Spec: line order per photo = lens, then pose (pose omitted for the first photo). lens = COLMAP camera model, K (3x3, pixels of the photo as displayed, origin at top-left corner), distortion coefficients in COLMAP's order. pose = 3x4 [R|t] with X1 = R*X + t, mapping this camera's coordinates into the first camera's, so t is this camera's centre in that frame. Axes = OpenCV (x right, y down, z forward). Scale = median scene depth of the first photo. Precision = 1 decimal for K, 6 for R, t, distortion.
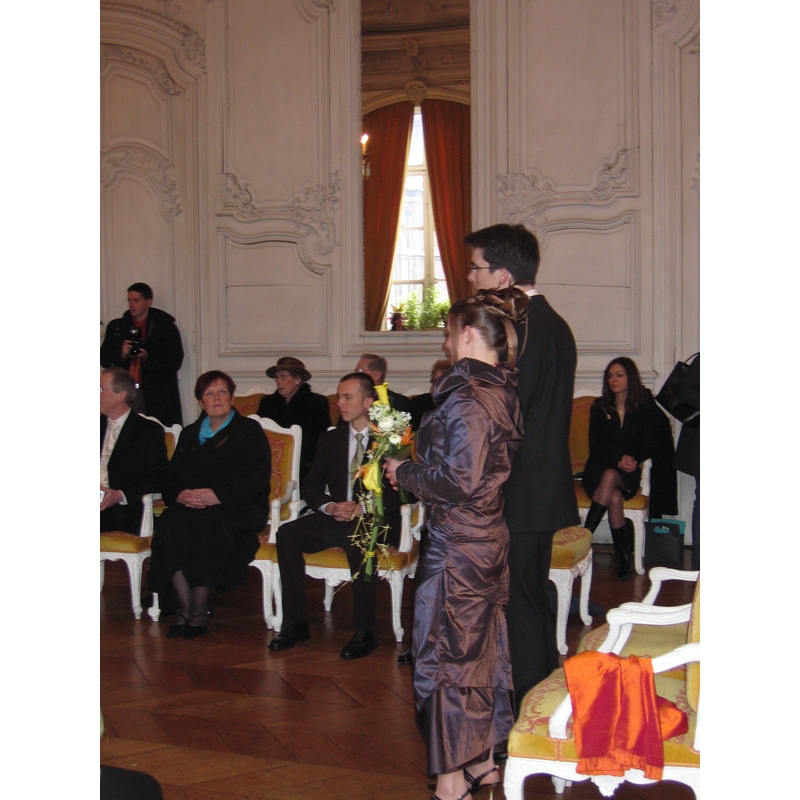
lens RADIAL K [[1203.8, 0, 400.0], [0, 1203.8, 400.0], [0, 0, 1]] dist [-0.058887, -0.037373]
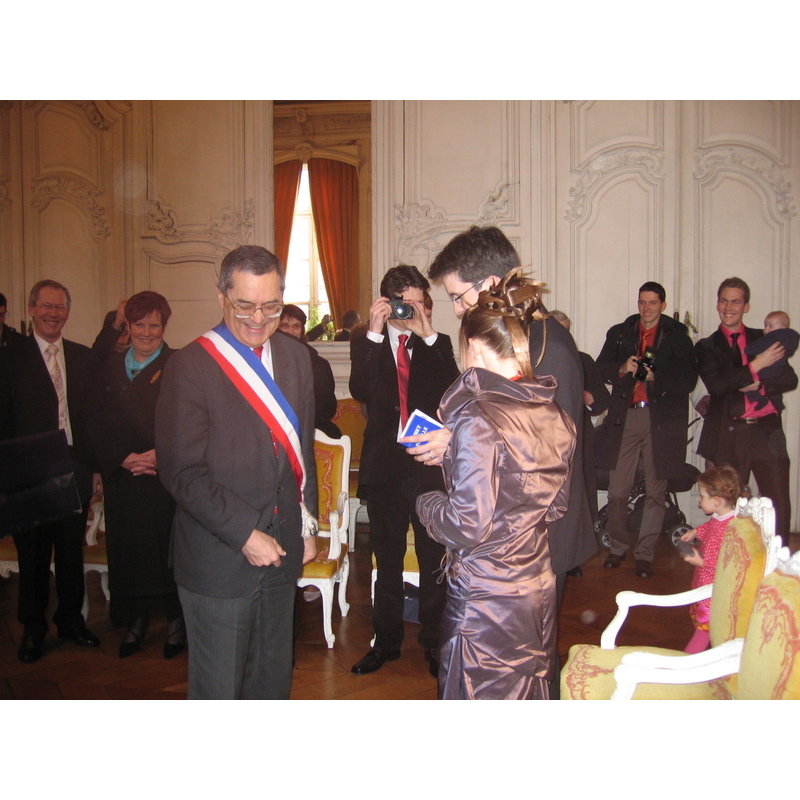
lens RADIAL K [[876.9, 0, 414.2], [0, 876.9, 392.9], [0, 0, 1]] dist [-0.146877, 0.184669]
pose [[0.988130, -0.005400, 0.153528, -0.027030], [0.005495, 0.999985, -0.000200, -0.008392], [-0.153524, 0.001041, 0.988144, 0.172848]]
